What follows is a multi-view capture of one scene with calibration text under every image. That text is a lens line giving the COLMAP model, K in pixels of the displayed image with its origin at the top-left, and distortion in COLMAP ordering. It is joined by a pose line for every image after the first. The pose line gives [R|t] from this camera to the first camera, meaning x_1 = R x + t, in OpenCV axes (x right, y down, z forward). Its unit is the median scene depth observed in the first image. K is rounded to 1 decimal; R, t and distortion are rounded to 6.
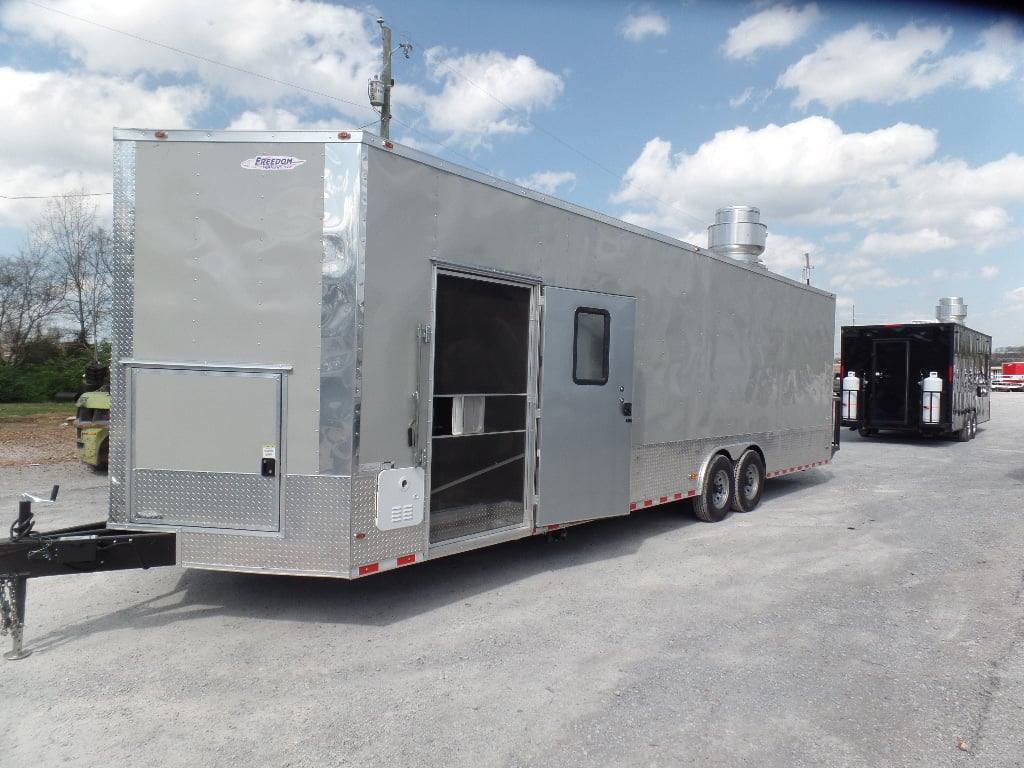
lens RADIAL K [[711.5, 0, 510.3], [0, 711.5, 383.6], [0, 0, 1]] dist [-0.014422, 0.004942]
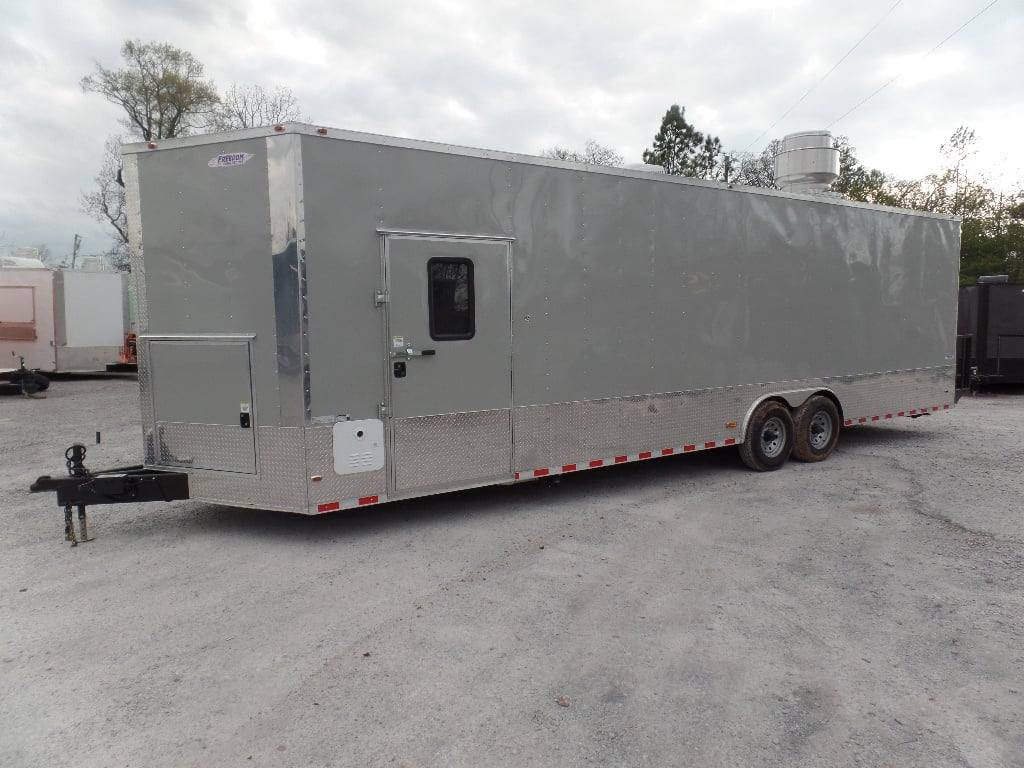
lens RADIAL K [[711.5, 0, 496.9], [0, 711.5, 390.5], [0, 0, 1]] dist [-0.014422, 0.004942]
pose [[0.958504, -0.014223, -0.284724, 0.296348], [0.039453, 0.995762, 0.083075, -0.010709], [0.282336, -0.090861, 0.955003, -0.011379]]
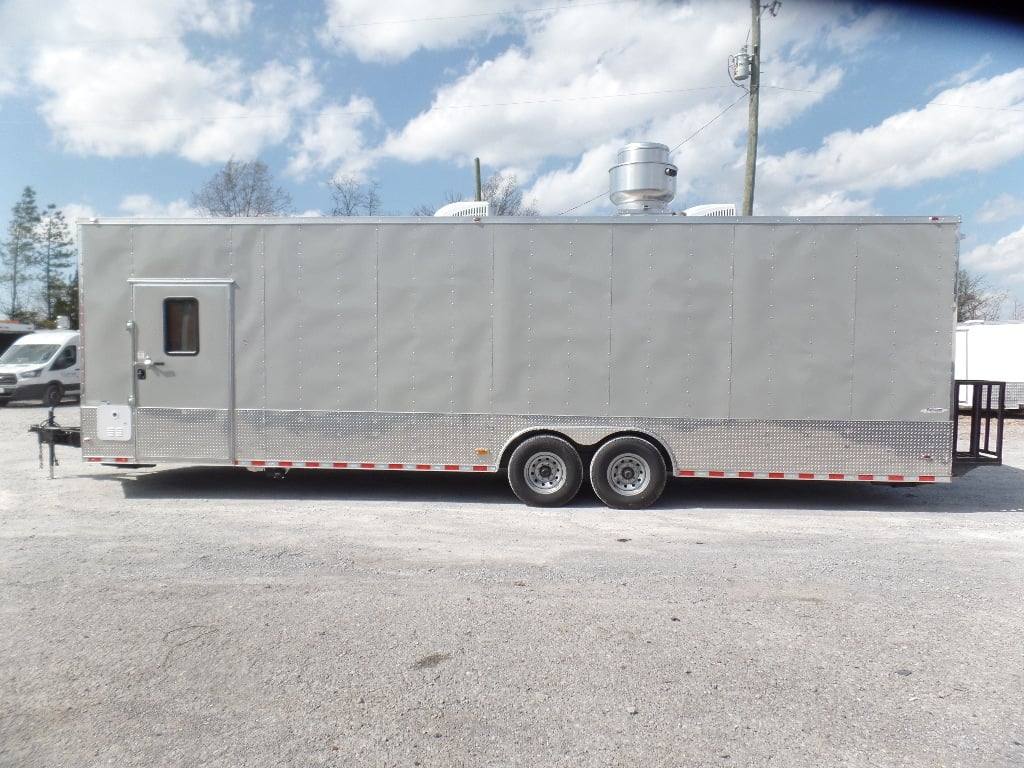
lens RADIAL K [[711.5, 0, 503.8], [0, 711.5, 391.9], [0, 0, 1]] dist [-0.014422, 0.004942]
pose [[0.593173, 0.026177, -0.804650, 1.381842], [-0.000706, 0.999488, 0.031995, 0.022832], [0.805075, -0.018410, 0.592887, 0.574233]]
